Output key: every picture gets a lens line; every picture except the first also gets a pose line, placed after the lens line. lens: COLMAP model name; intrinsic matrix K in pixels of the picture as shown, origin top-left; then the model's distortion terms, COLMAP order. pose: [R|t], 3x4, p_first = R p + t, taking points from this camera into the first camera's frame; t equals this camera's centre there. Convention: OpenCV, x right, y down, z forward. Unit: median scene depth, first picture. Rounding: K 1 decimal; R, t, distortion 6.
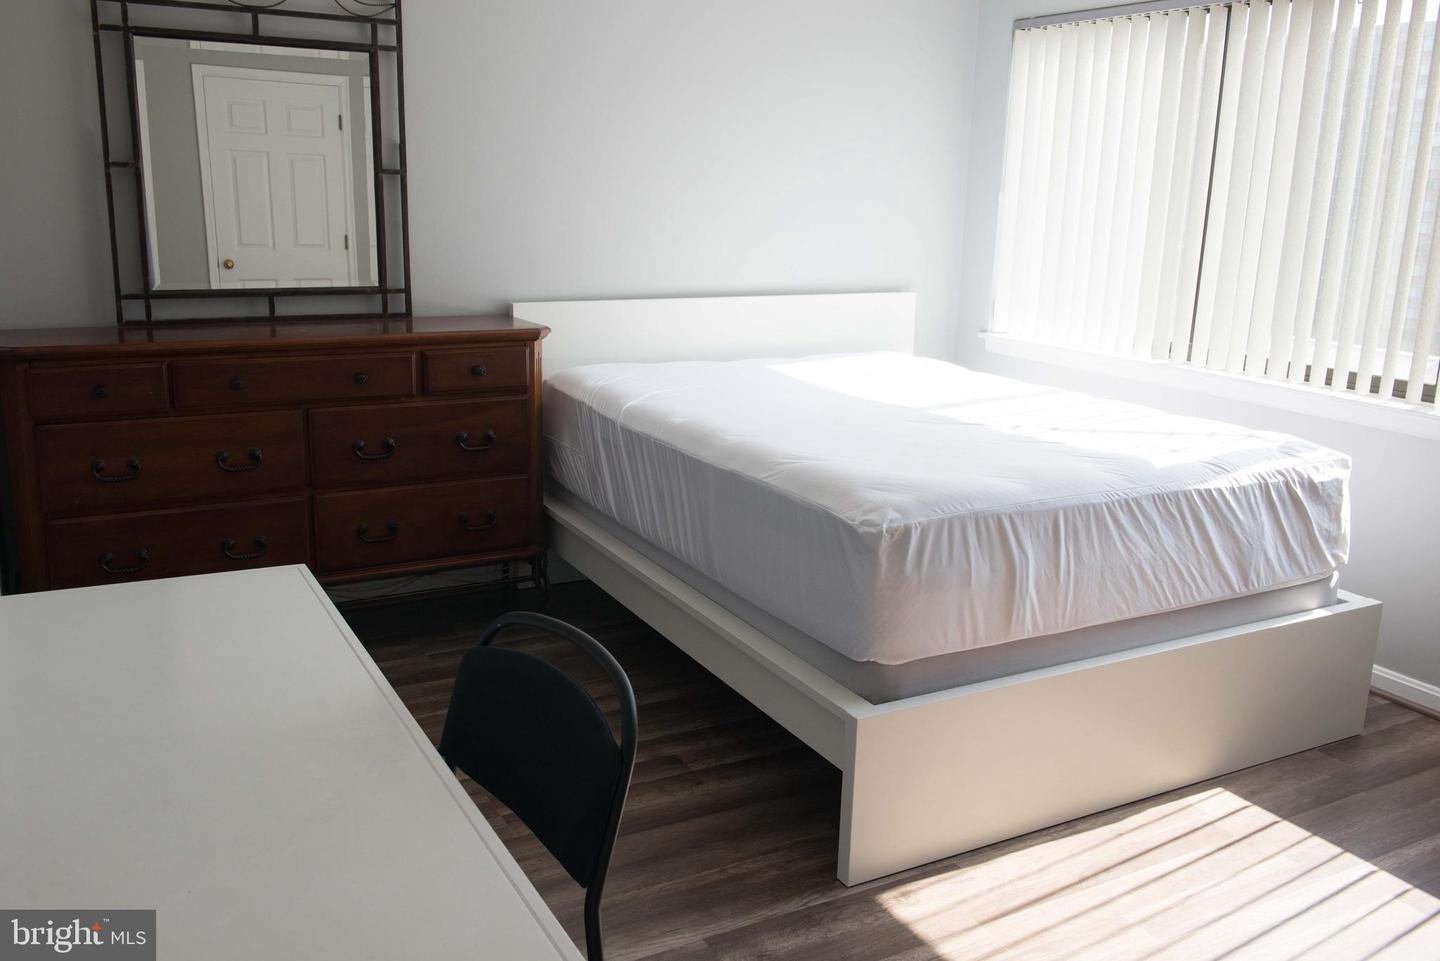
lens RADIAL K [[1225.6, 0, 719.4], [0, 1225.6, 480.7], [0, 0, 1]] dist [0.011074, -0.006969]
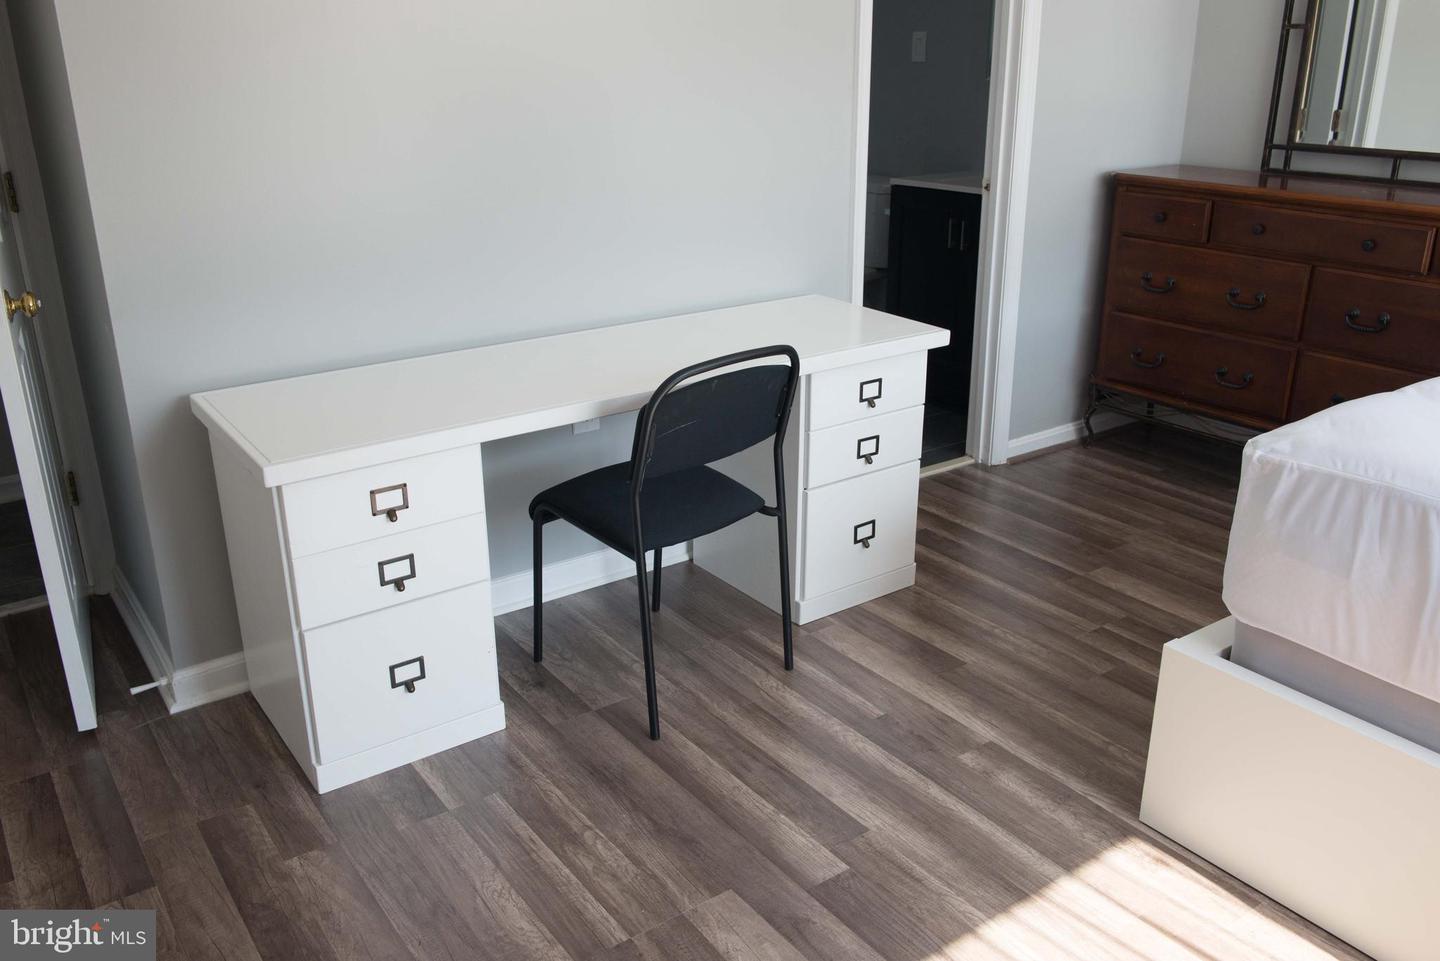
lens RADIAL K [[1225.6, 0, 722.6], [0, 1225.6, 482.4], [0, 0, 1]] dist [0.011074, -0.006969]
pose [[0.109063, 0.320193, -0.941054, 0.707087], [-0.230603, 0.929024, 0.289374, -0.080713], [0.966917, 0.185450, 0.175160, 0.406301]]
